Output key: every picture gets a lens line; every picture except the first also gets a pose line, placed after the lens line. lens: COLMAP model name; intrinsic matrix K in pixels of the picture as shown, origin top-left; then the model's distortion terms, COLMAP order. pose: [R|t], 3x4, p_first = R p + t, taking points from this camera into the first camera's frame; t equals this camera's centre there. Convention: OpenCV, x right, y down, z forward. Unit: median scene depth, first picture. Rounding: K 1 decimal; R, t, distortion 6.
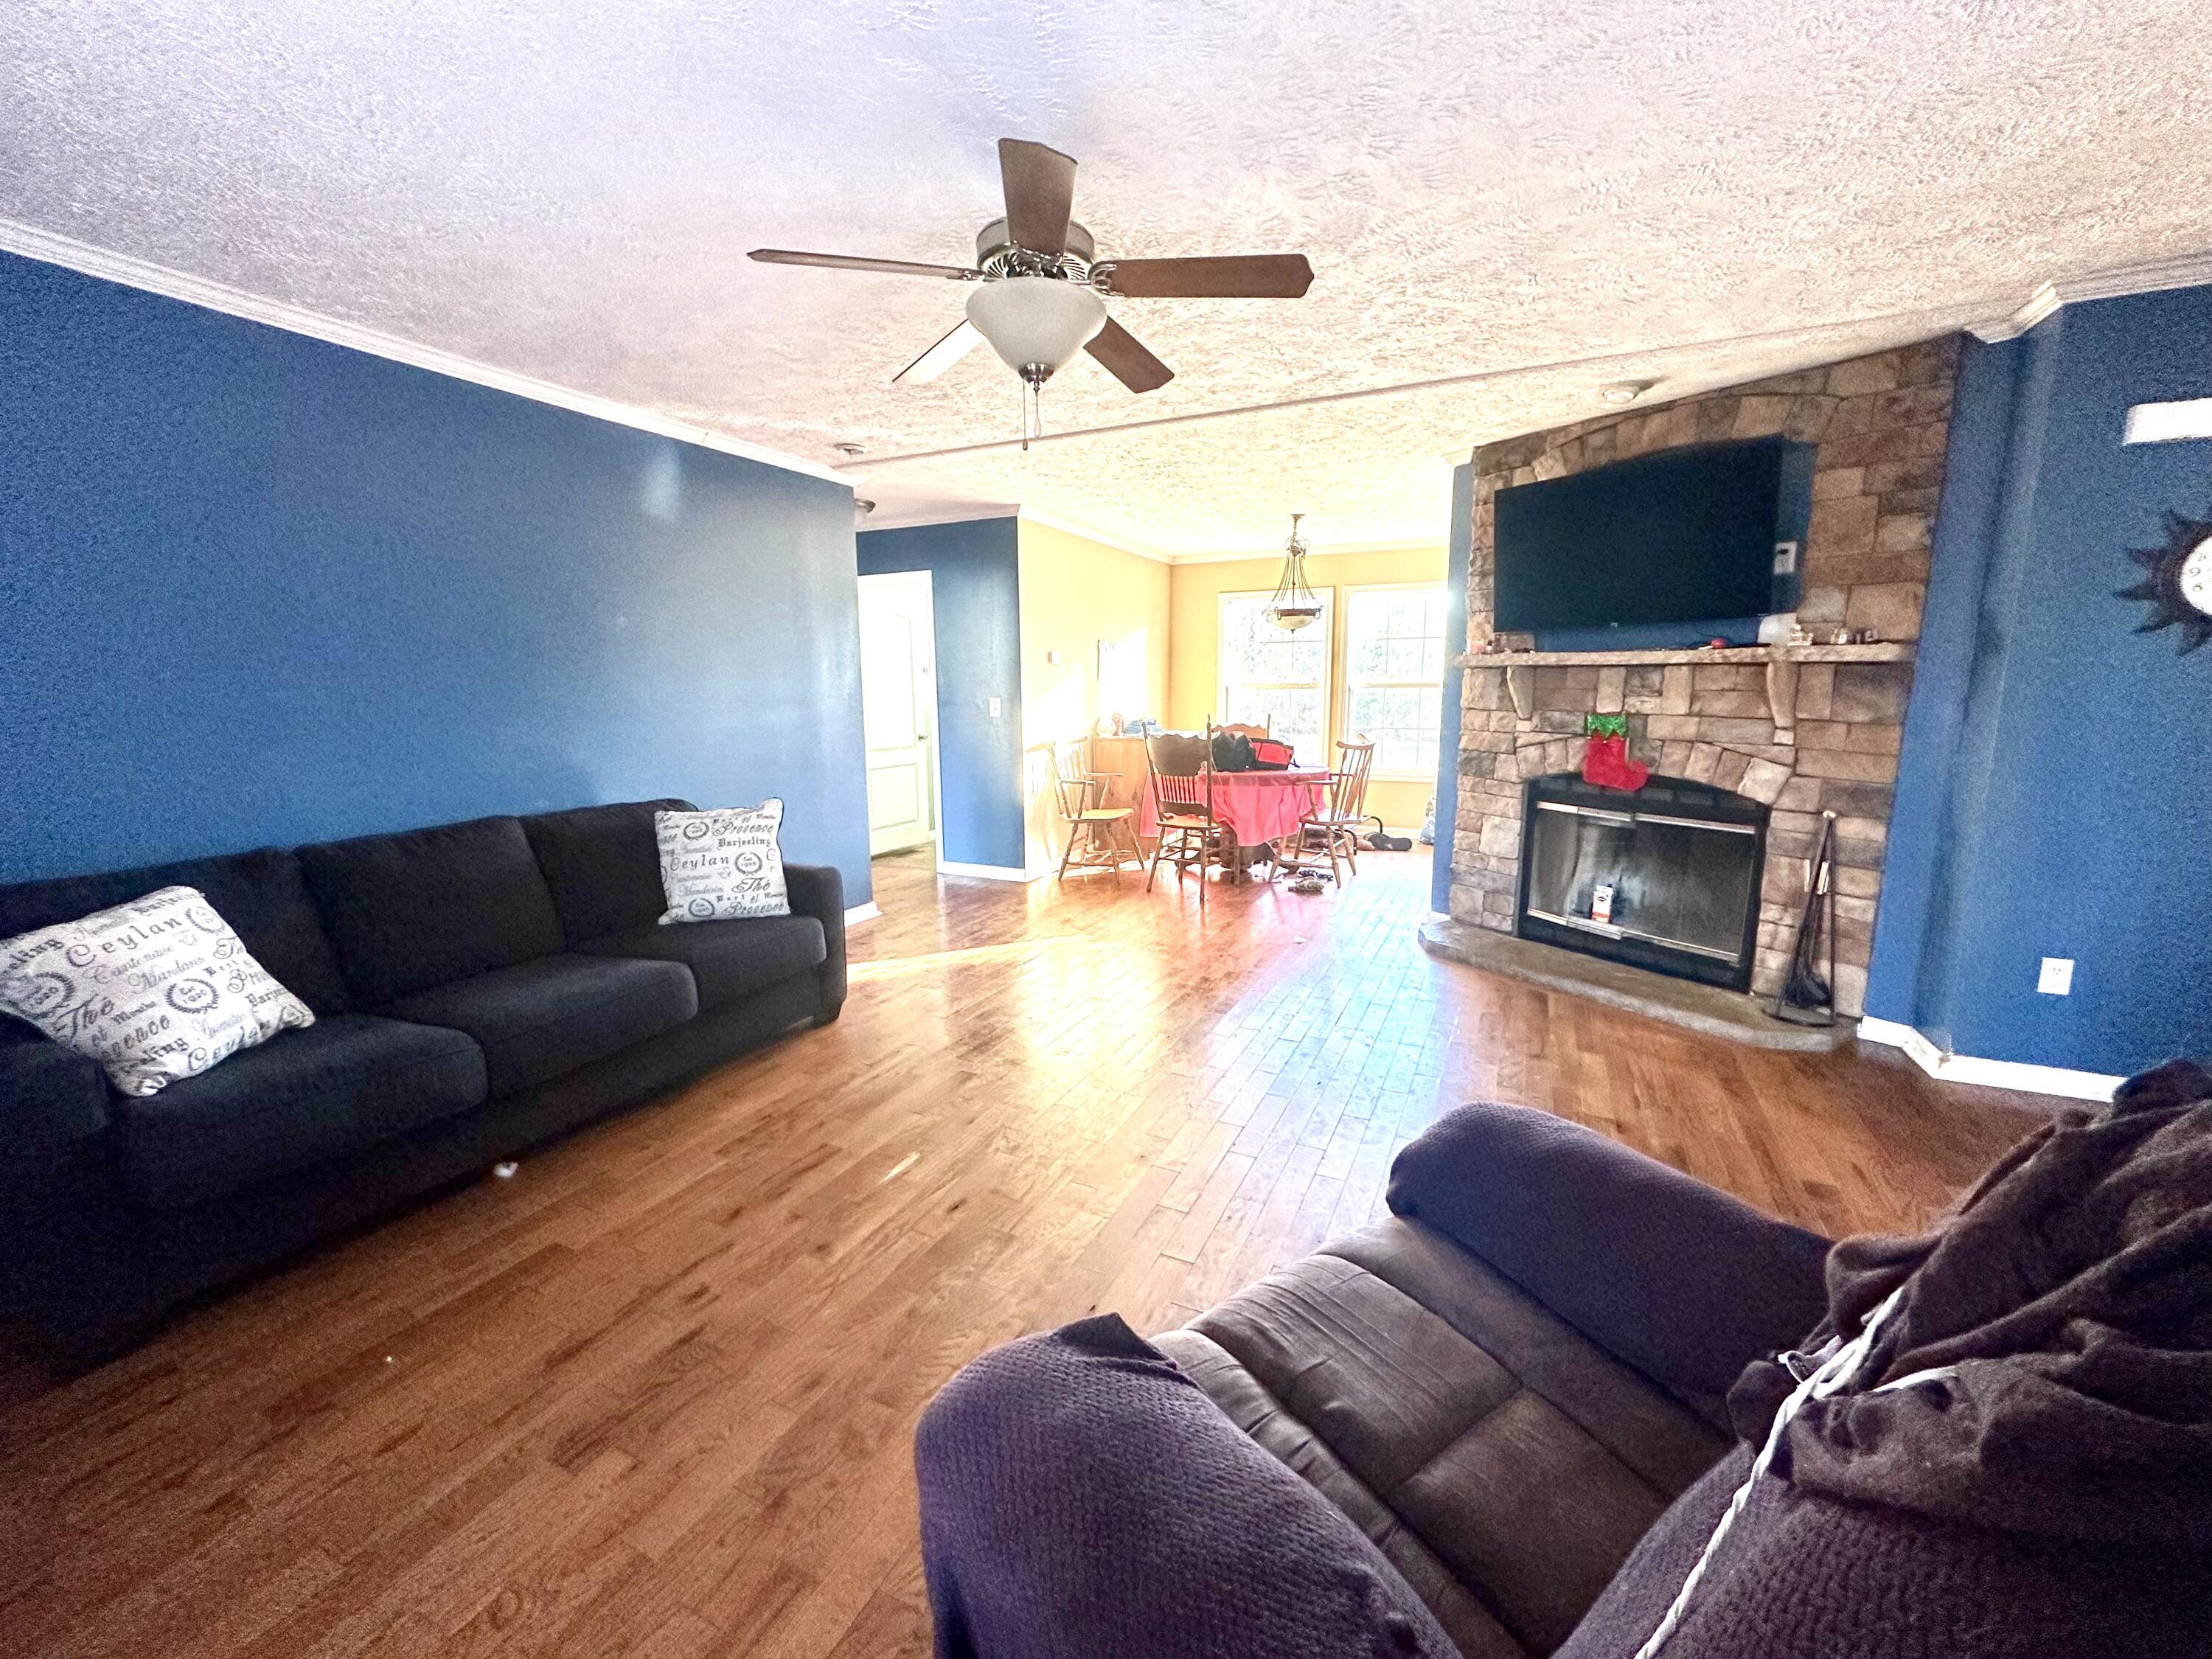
lens RADIAL K [[885.0, 0, 1103.8], [0, 885.0, 827.2], [0, 0, 1]] dist [-0.002176, -0.000229]
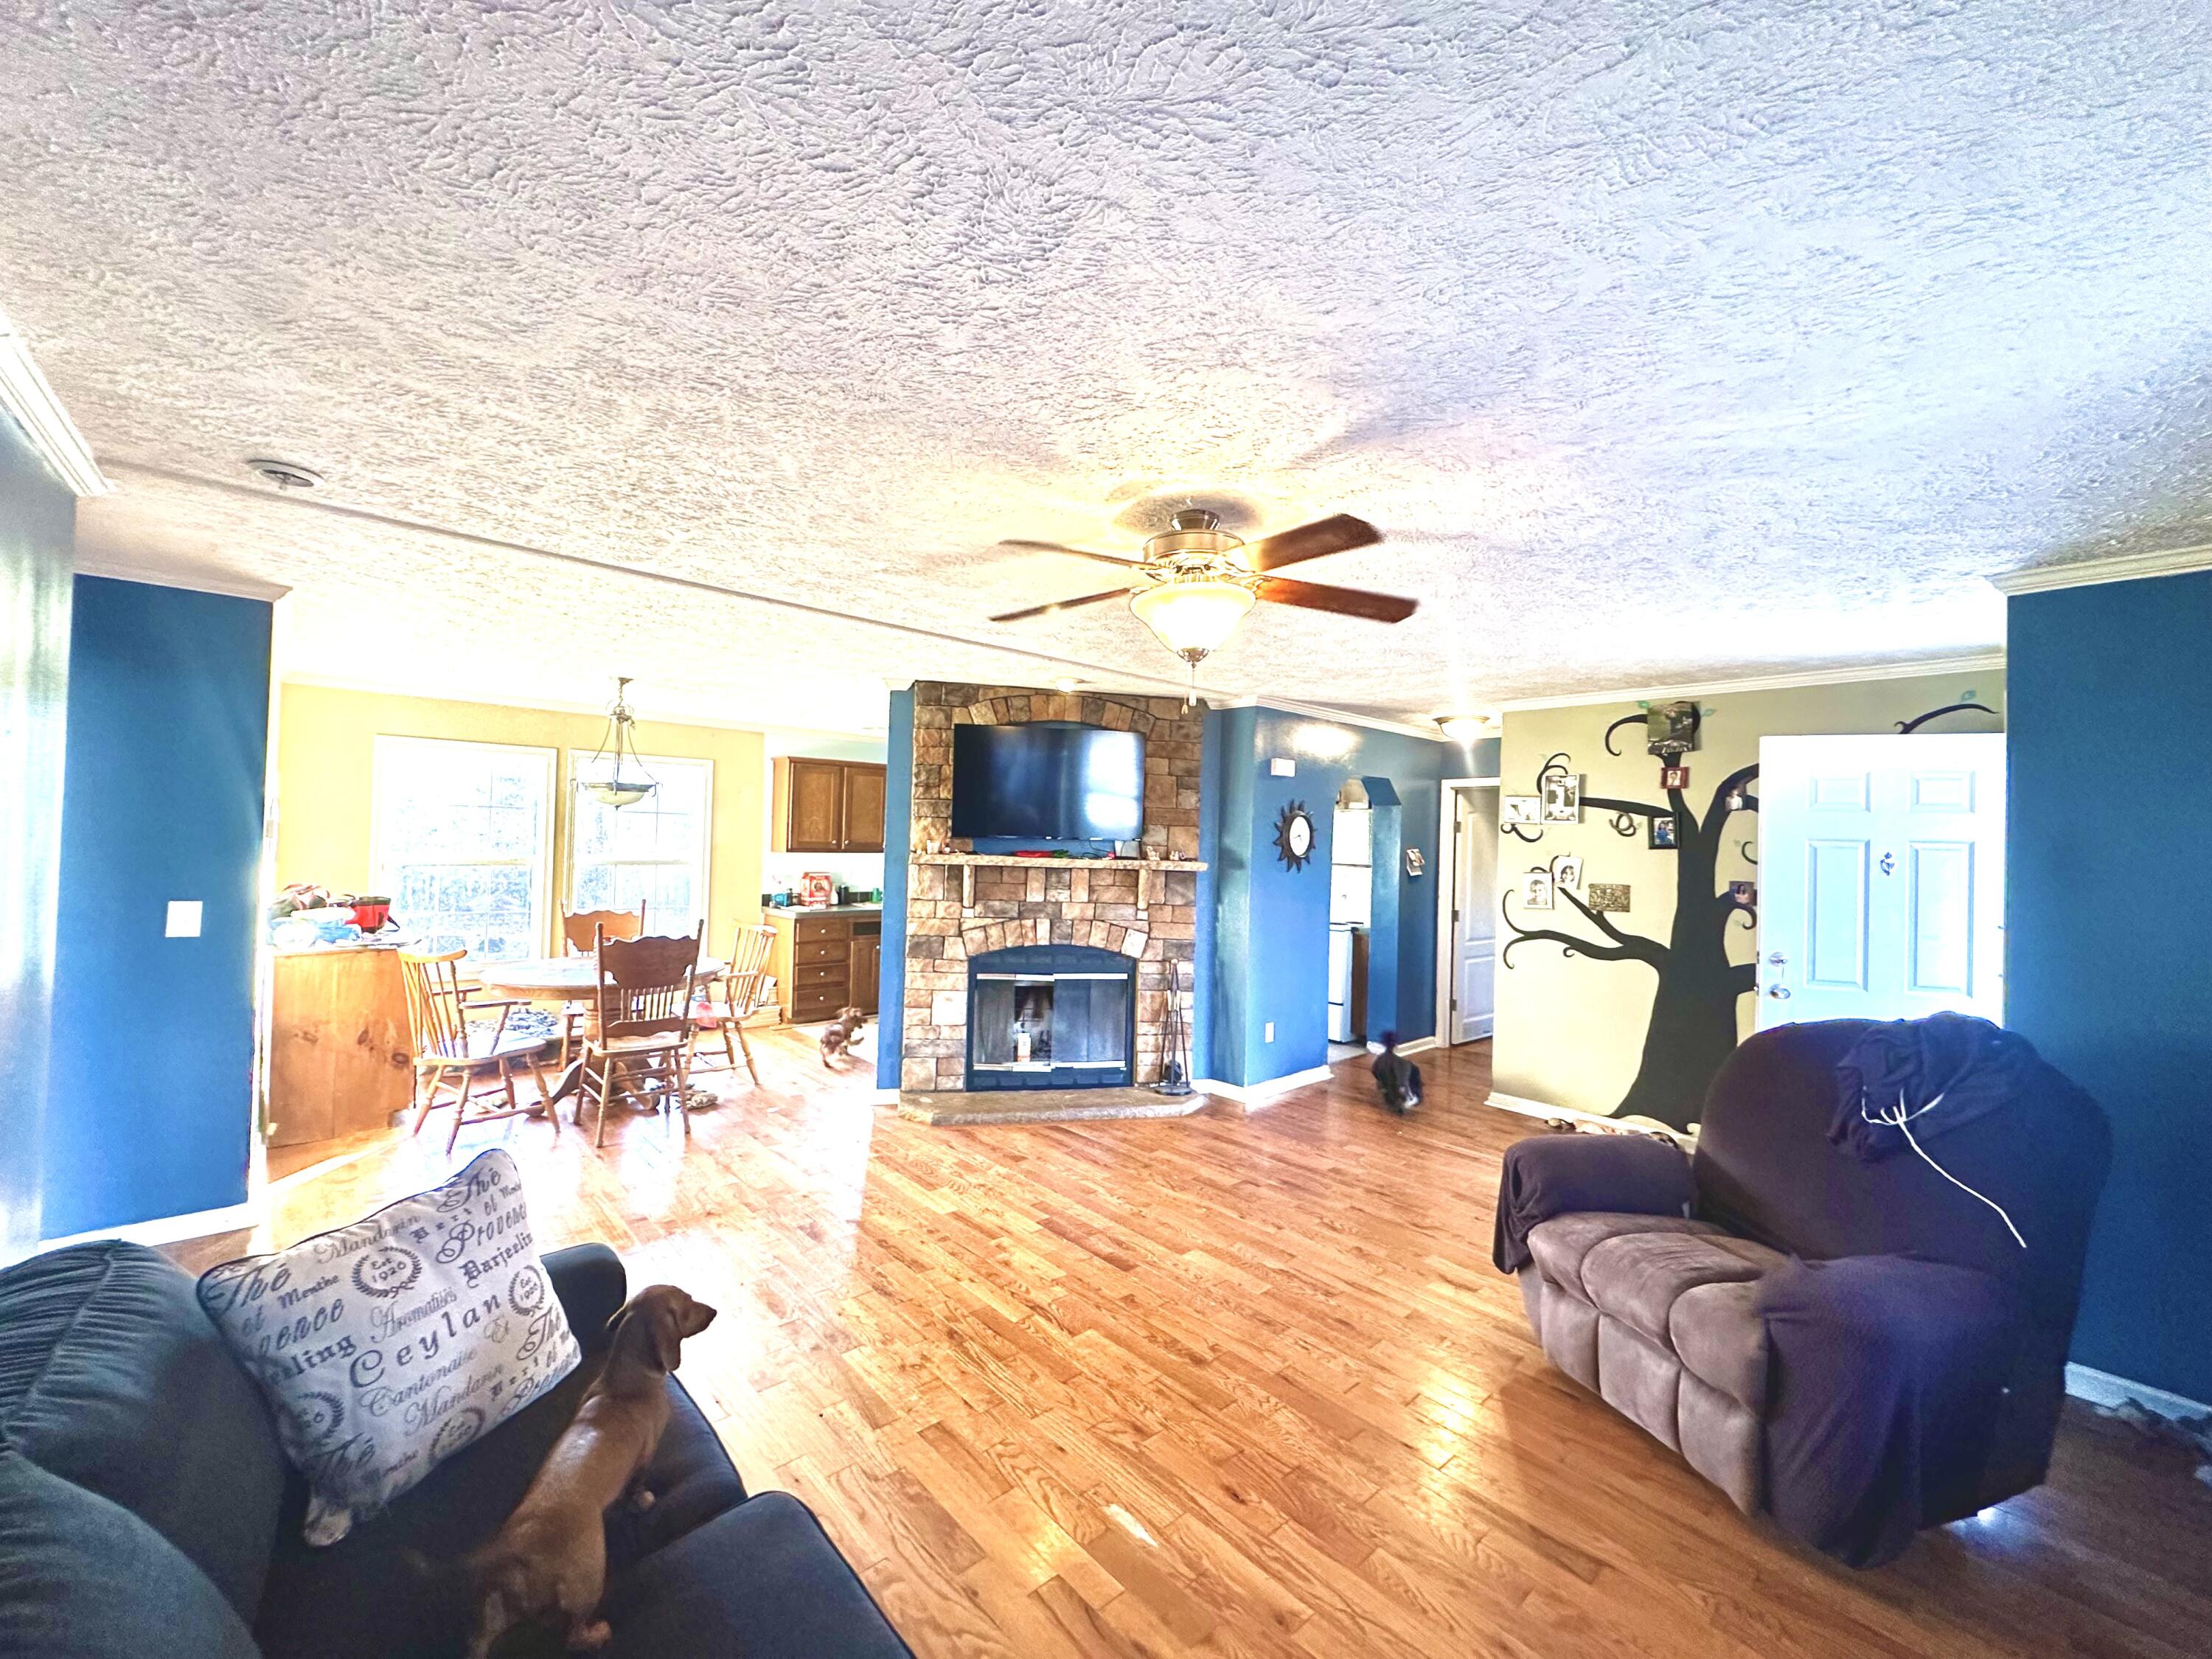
lens RADIAL K [[885.0, 0, 1103.8], [0, 885.0, 827.2], [0, 0, 1]] dist [-0.002176, -0.000229]
pose [[0.369239, 0.031888, 0.928787, -0.657889], [0.121238, 0.989217, -0.082161, -0.121099], [-0.921392, 0.142941, 0.361392, 0.415299]]
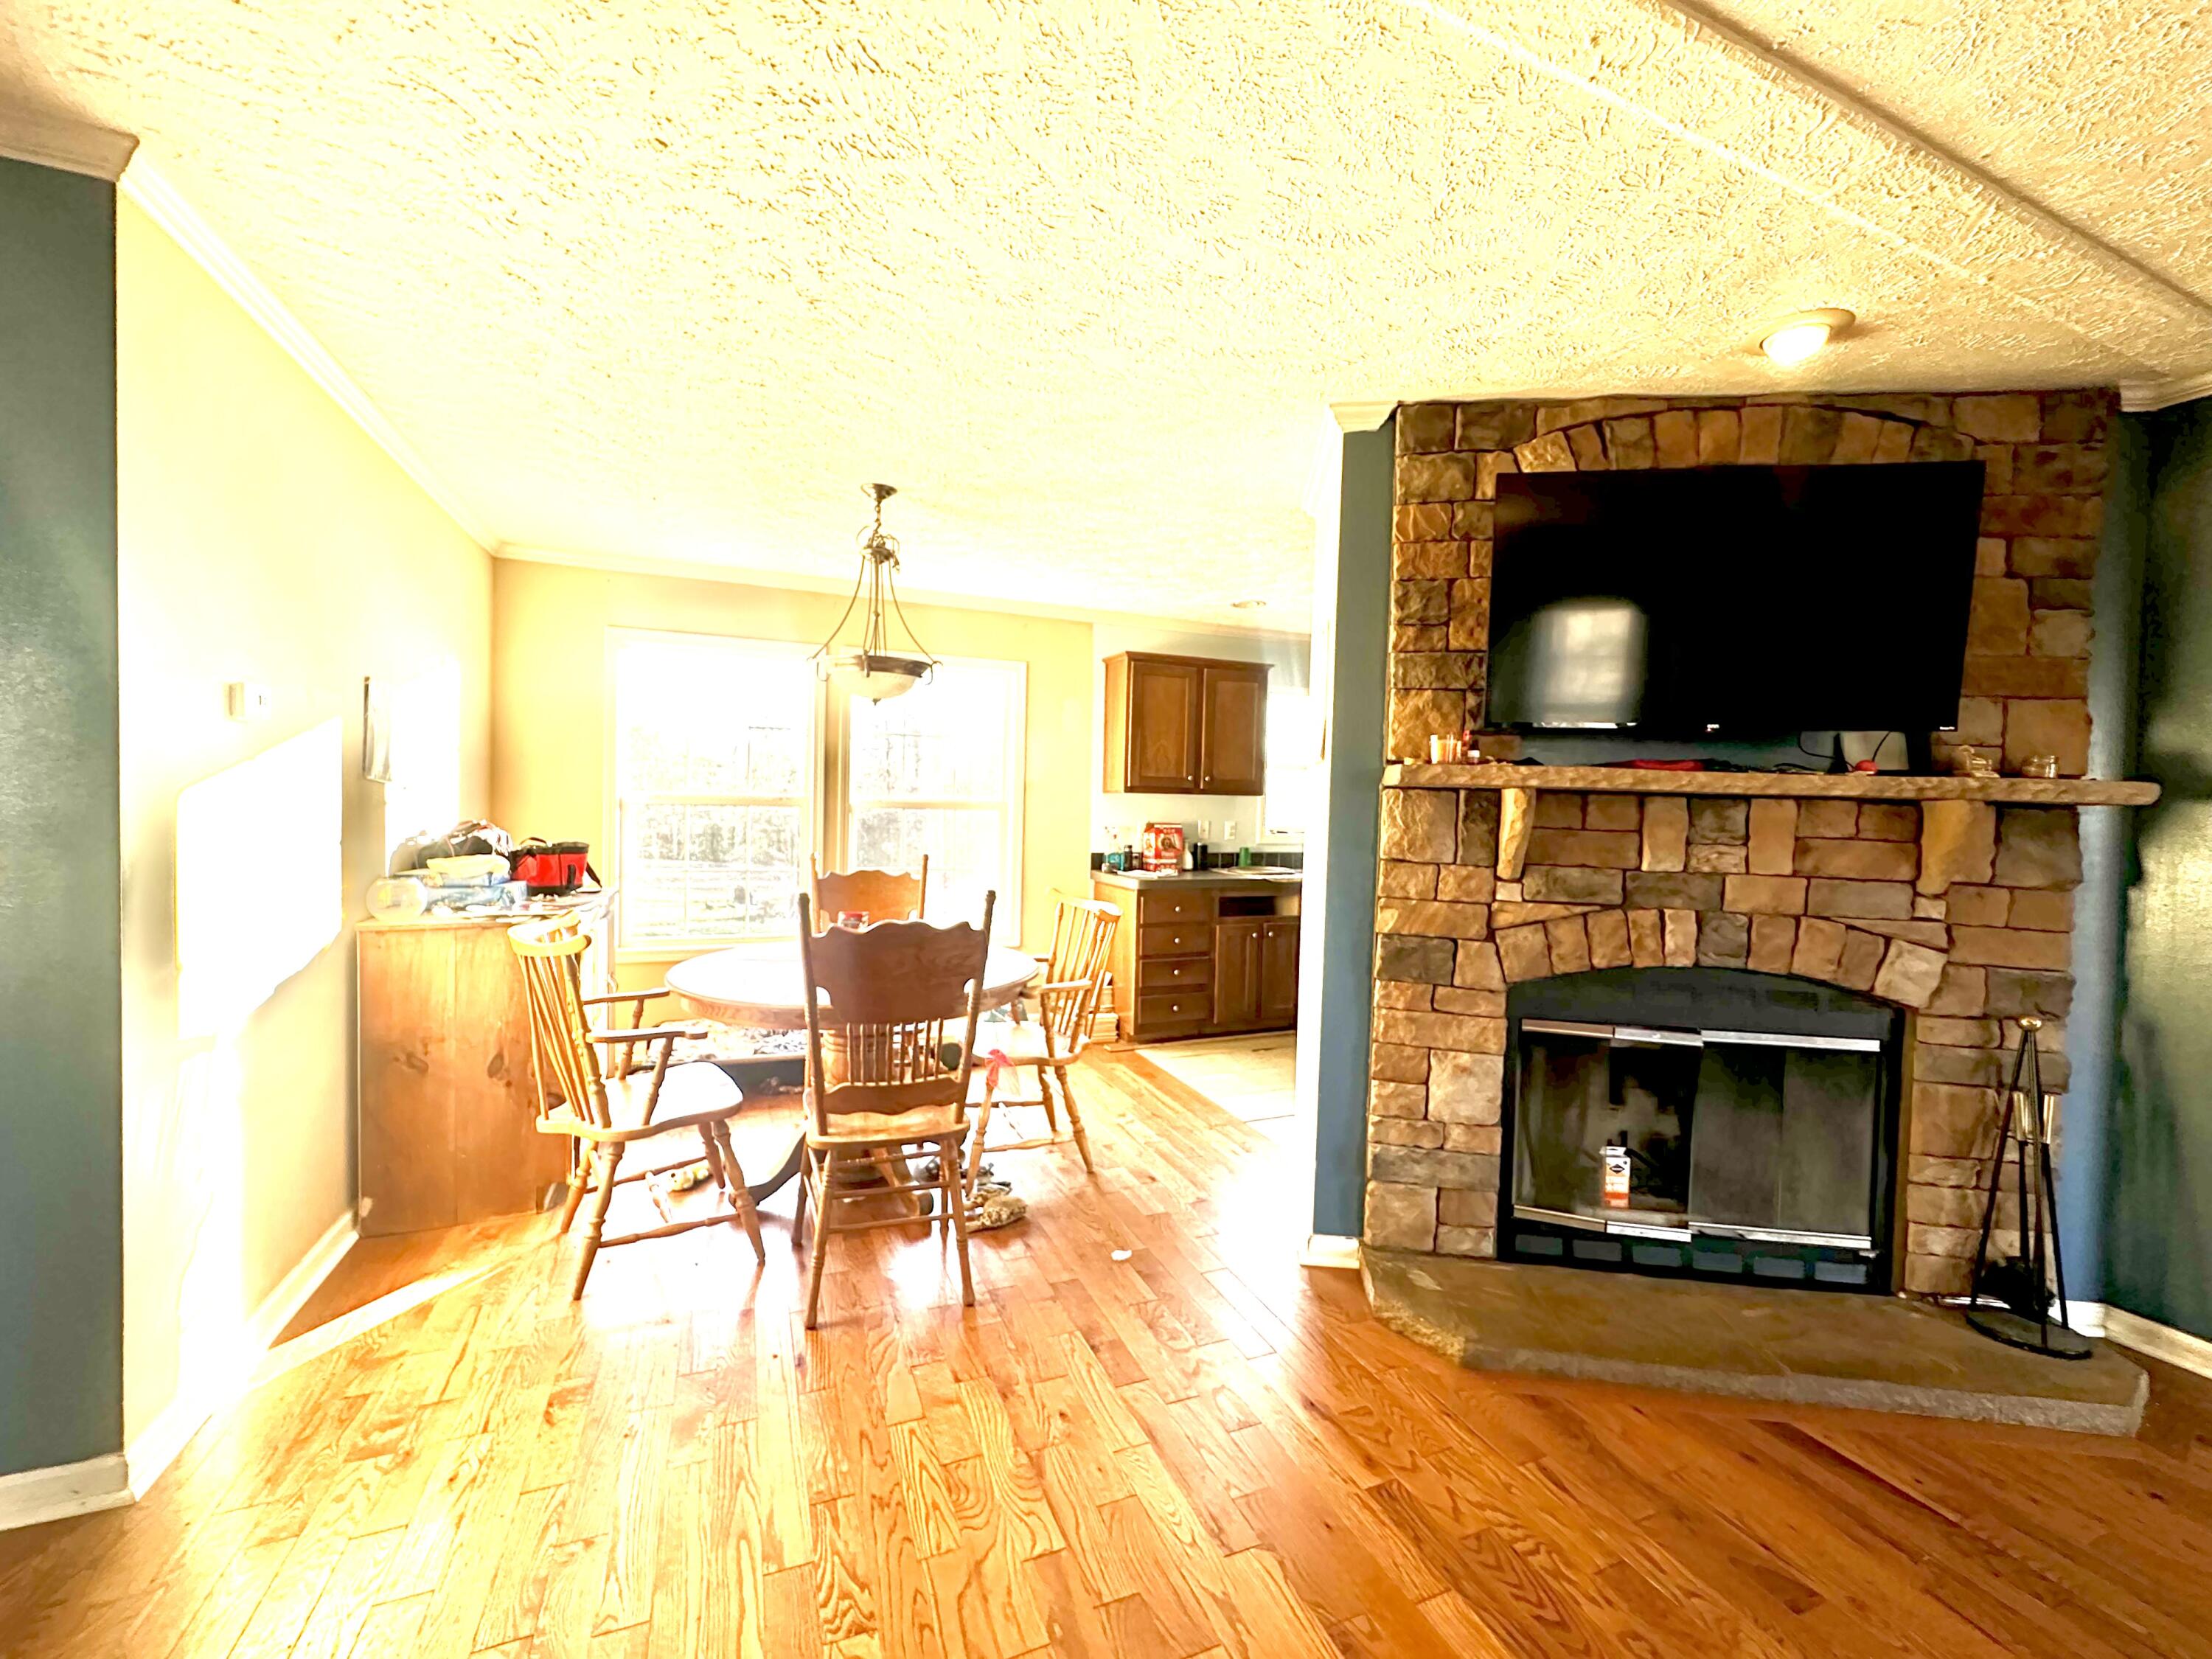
lens RADIAL K [[885.0, 0, 1103.8], [0, 885.0, 827.2], [0, 0, 1]] dist [-0.002176, -0.000229]
pose [[0.661882, 0.003291, 0.749600, -0.144950], [0.091708, 0.992123, -0.085331, -0.146578], [-0.743977, 0.125224, 0.656367, 0.907684]]
